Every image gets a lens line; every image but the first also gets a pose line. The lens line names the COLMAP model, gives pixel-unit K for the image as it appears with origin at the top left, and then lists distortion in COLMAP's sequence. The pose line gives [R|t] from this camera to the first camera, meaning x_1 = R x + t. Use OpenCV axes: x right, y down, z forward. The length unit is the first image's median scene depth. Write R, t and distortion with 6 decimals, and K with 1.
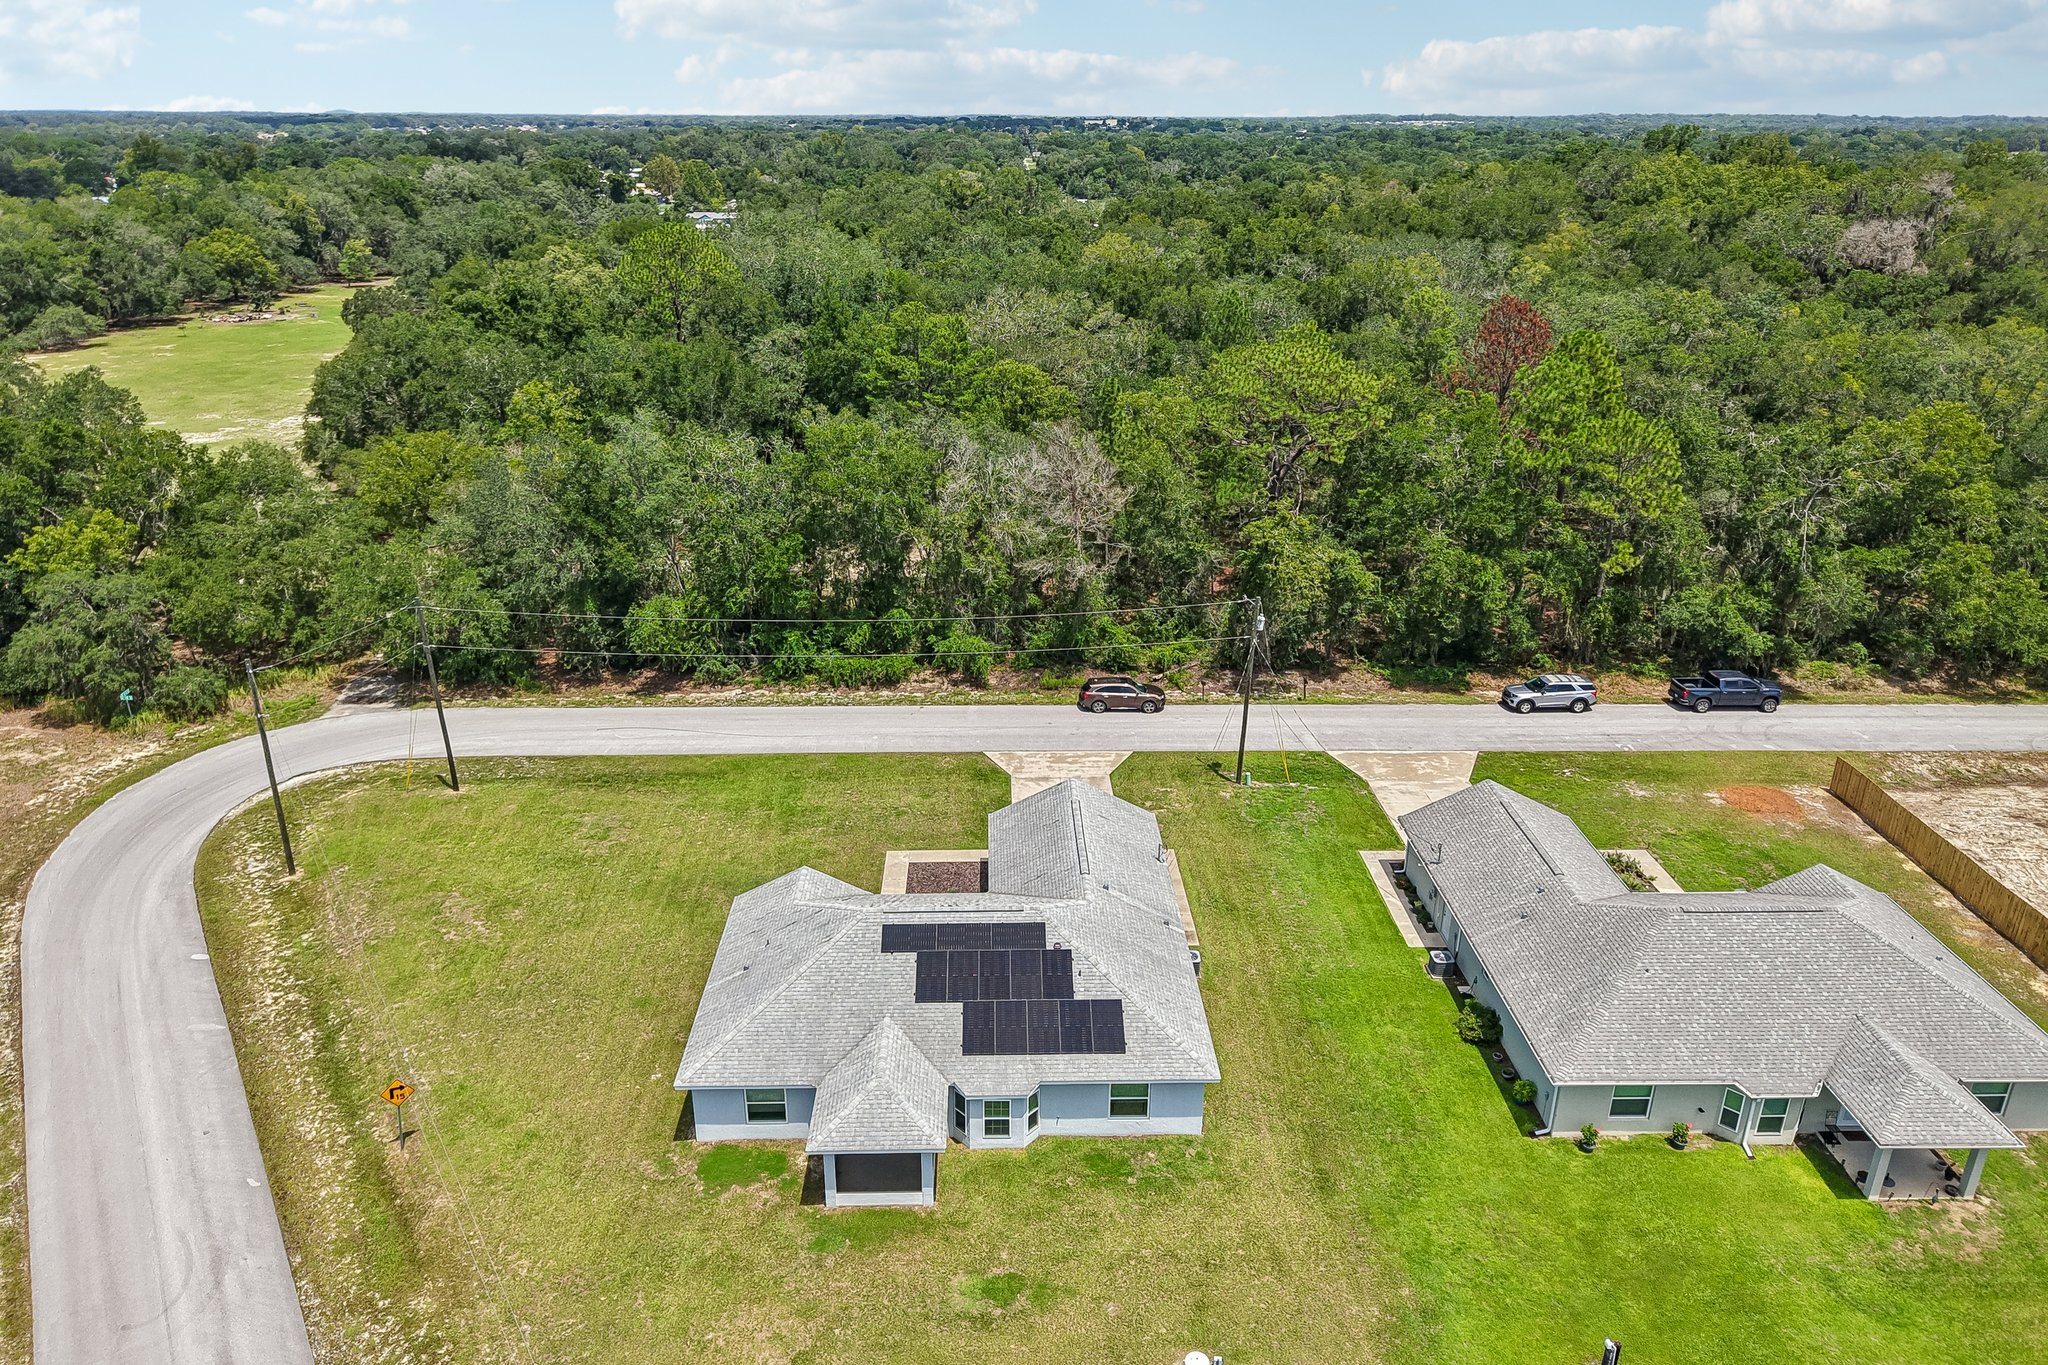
lens RADIAL K [[1416.0, 0, 1016.3], [0, 1416.0, 631.2], [0, 0, 1]] dist [0.021549, -0.022390]
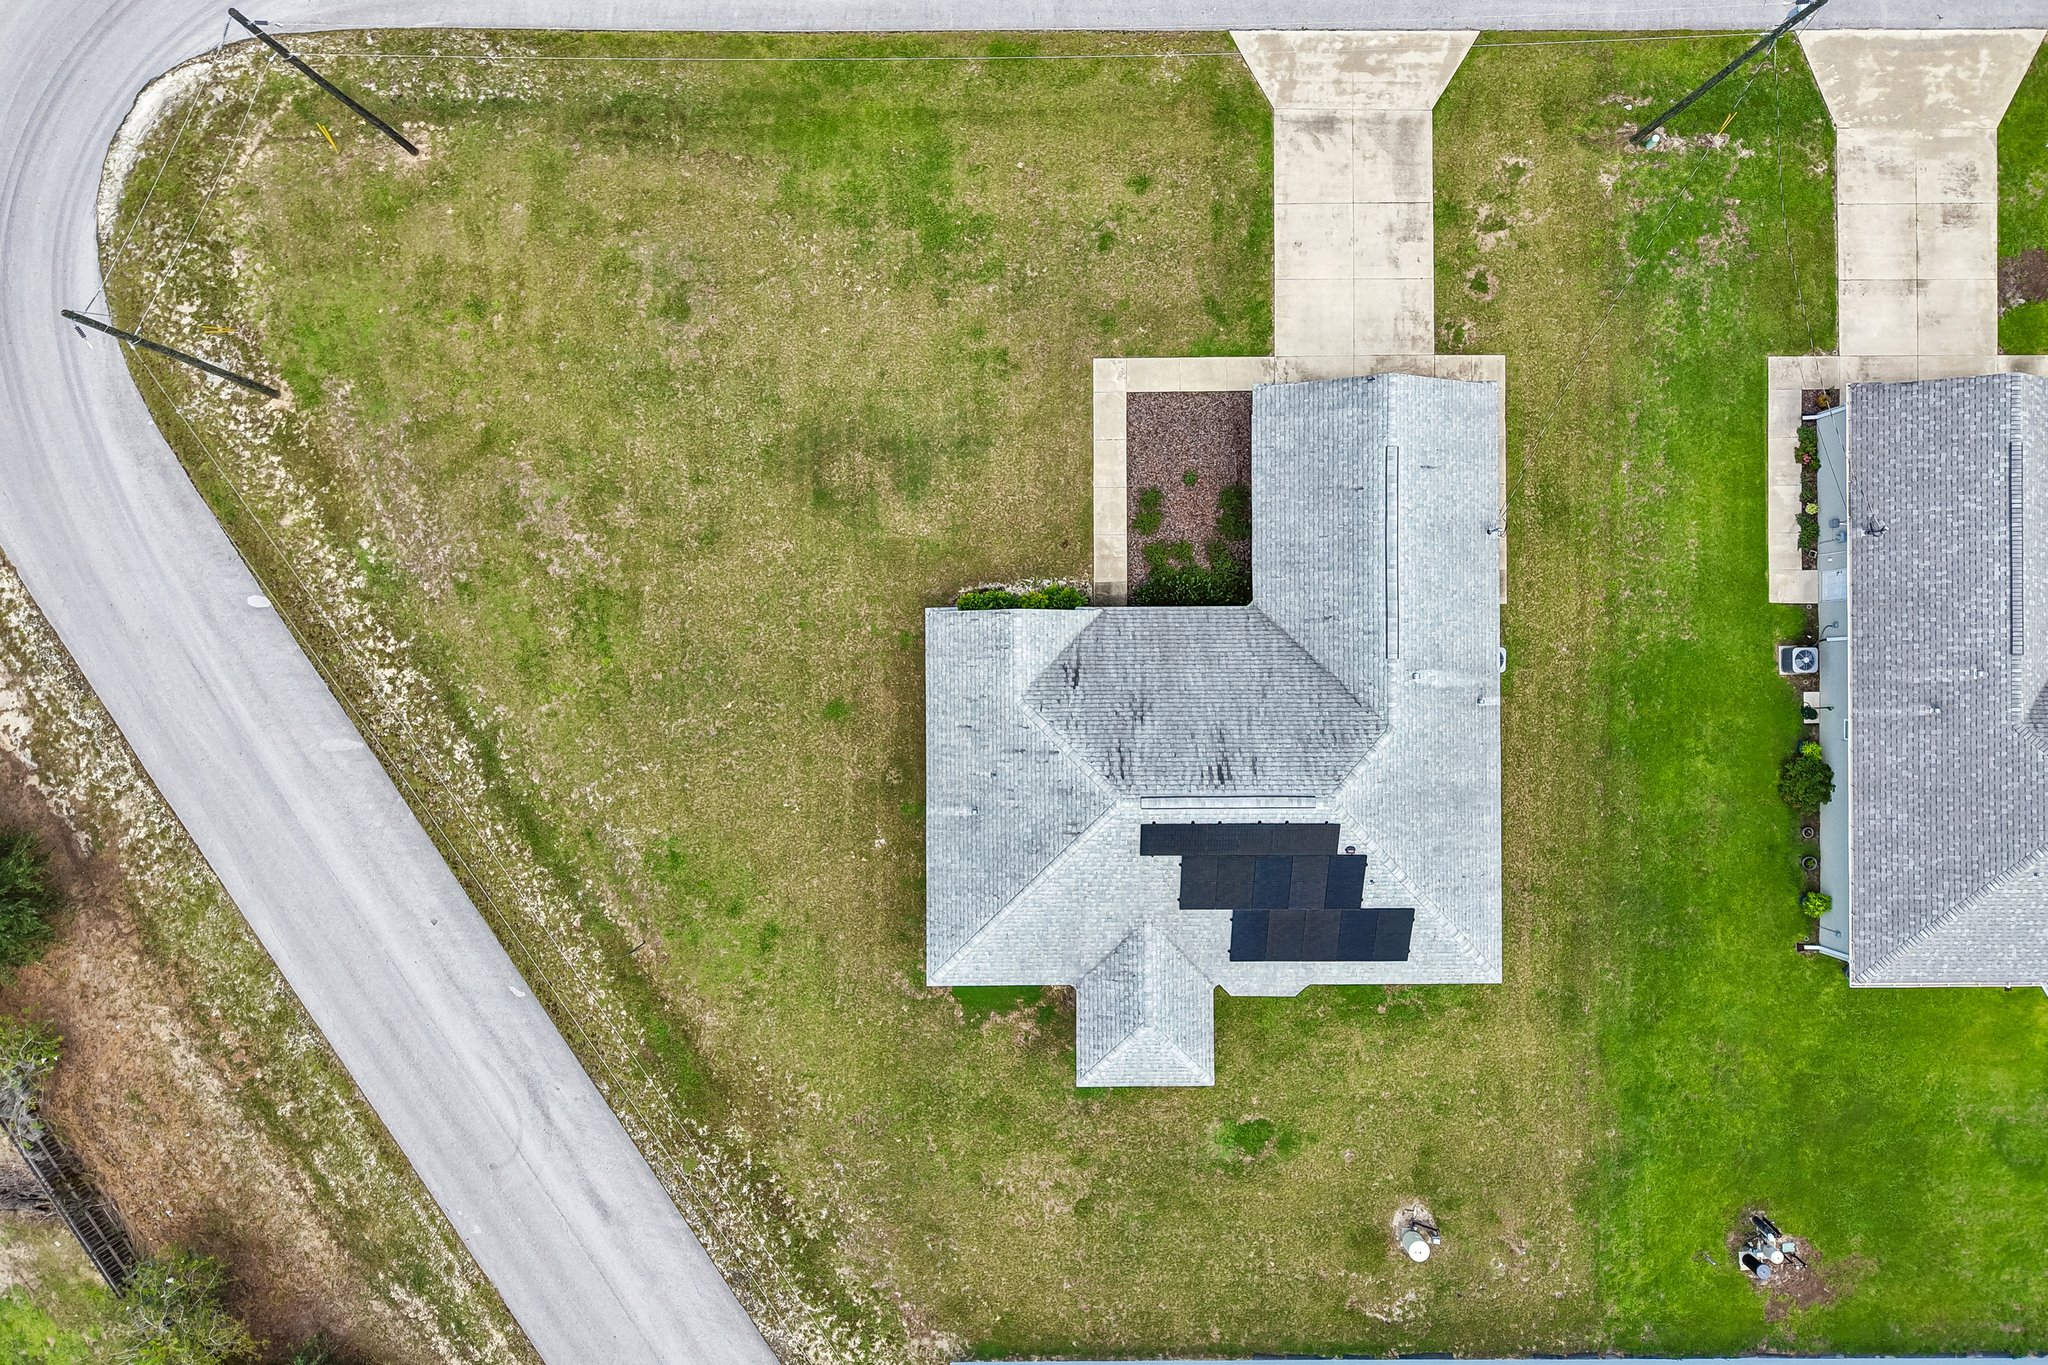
lens RADIAL K [[1373.3, 0, 1024.0], [0, 1373.3, 682.5], [0, 0, 1]] dist [0.008664, -0.002942]
pose [[0.999889, 0.014916, 0.000634, -0.165088], [-0.005710, 0.342787, 0.939396, -0.569459], [0.013795, -0.939295, 0.342834, 0.812100]]
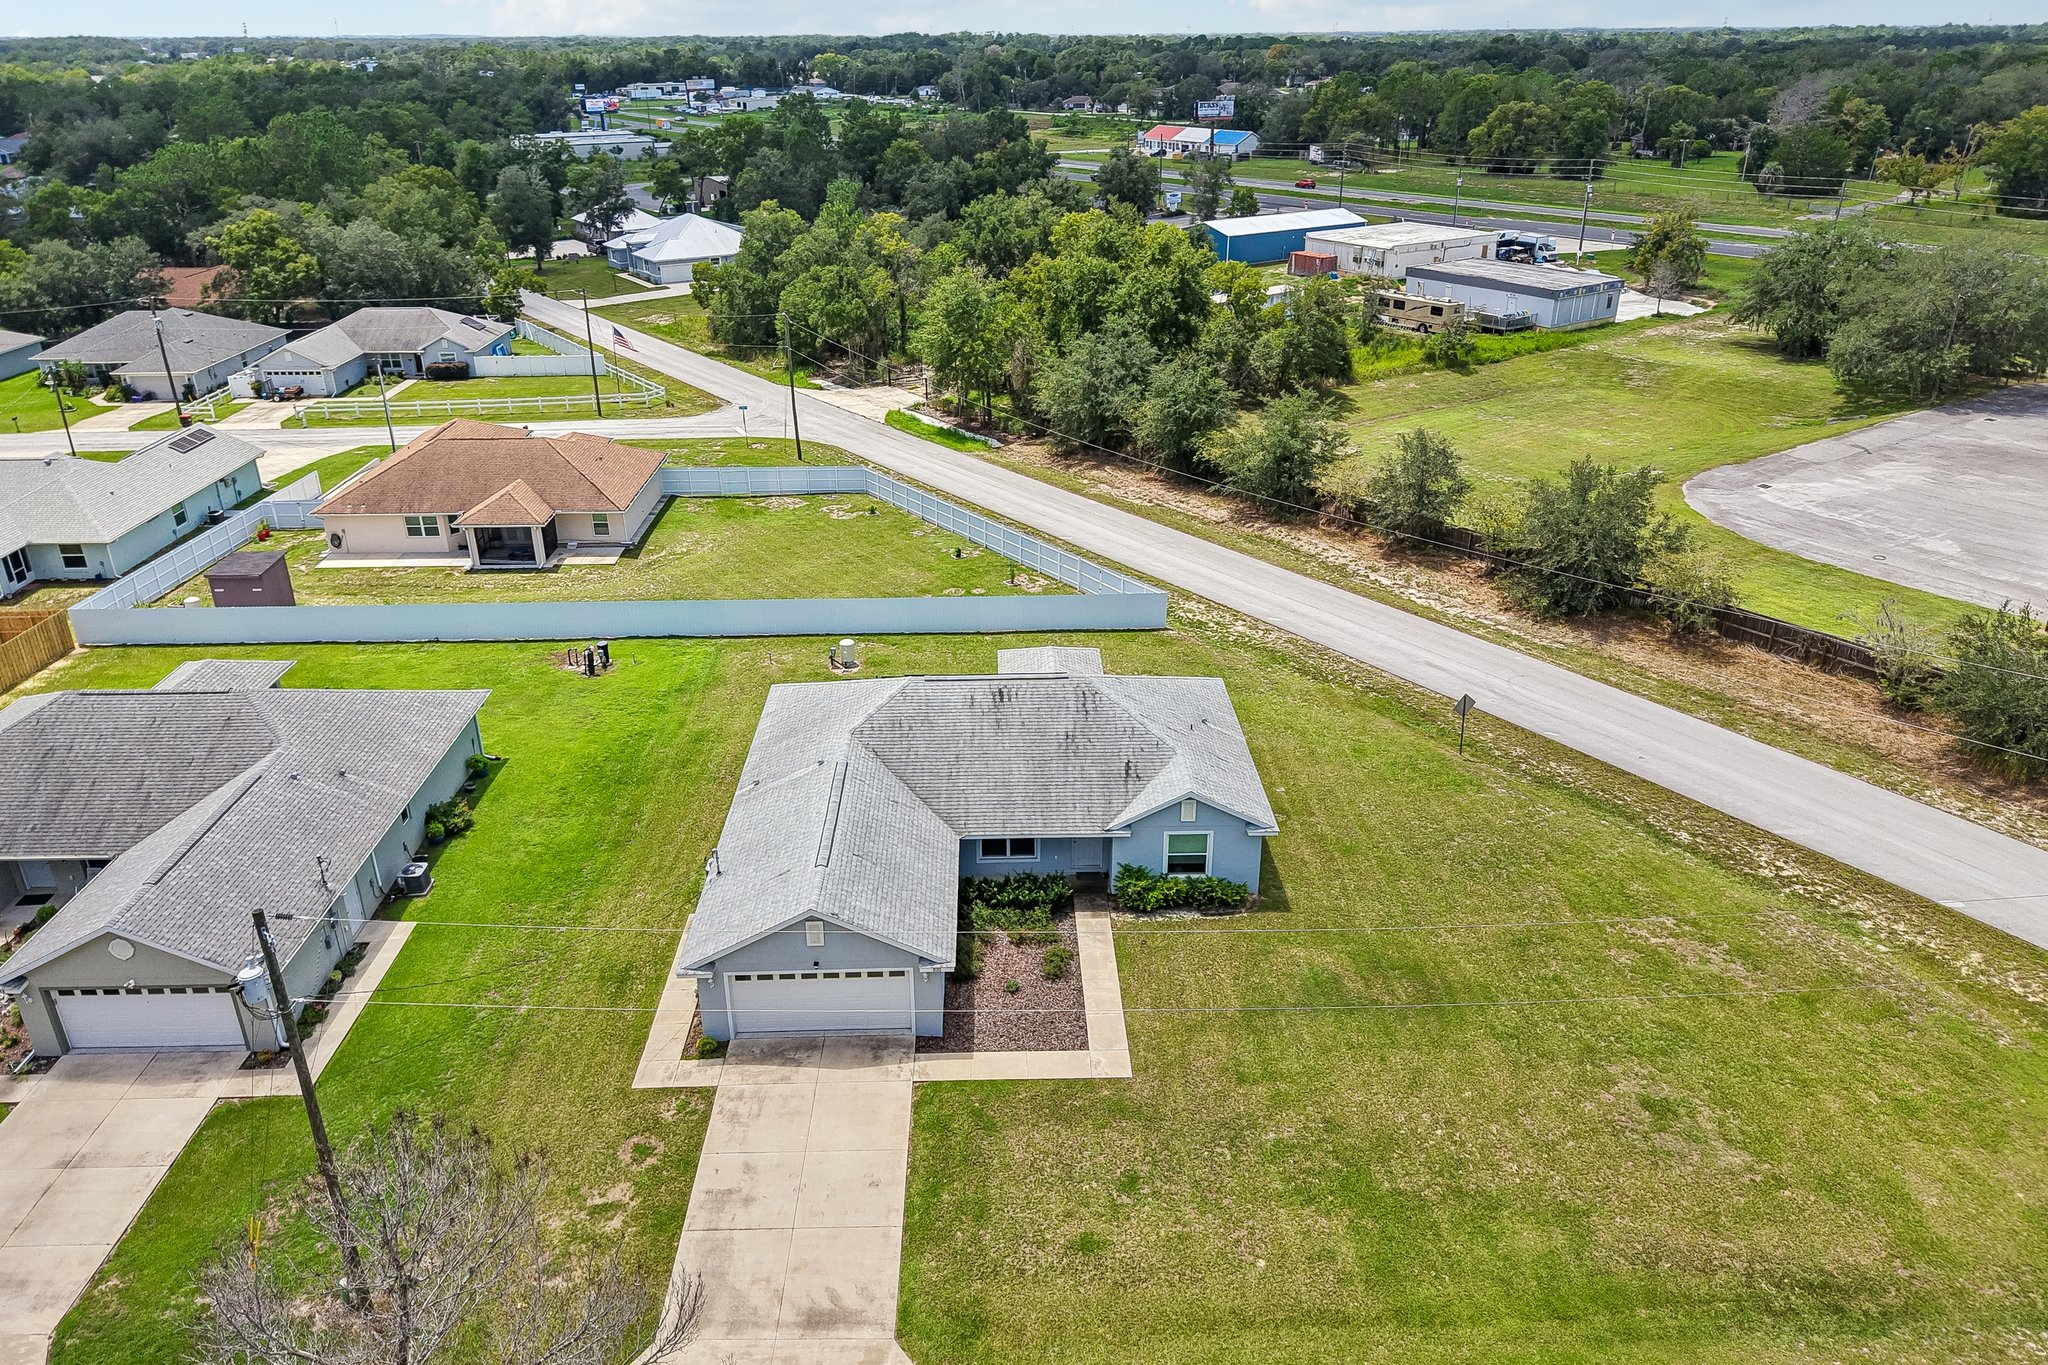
lens RADIAL K [[1416.0, 0, 1016.3], [0, 1416.0, 631.2], [0, 0, 1]] dist [0.021549, -0.022390]
pose [[-0.999998, 0.002215, 0.000072, -0.059436], [0.001672, 0.732859, 0.680378, -0.496081], [0.001454, 0.680377, -0.732861, 1.724069]]
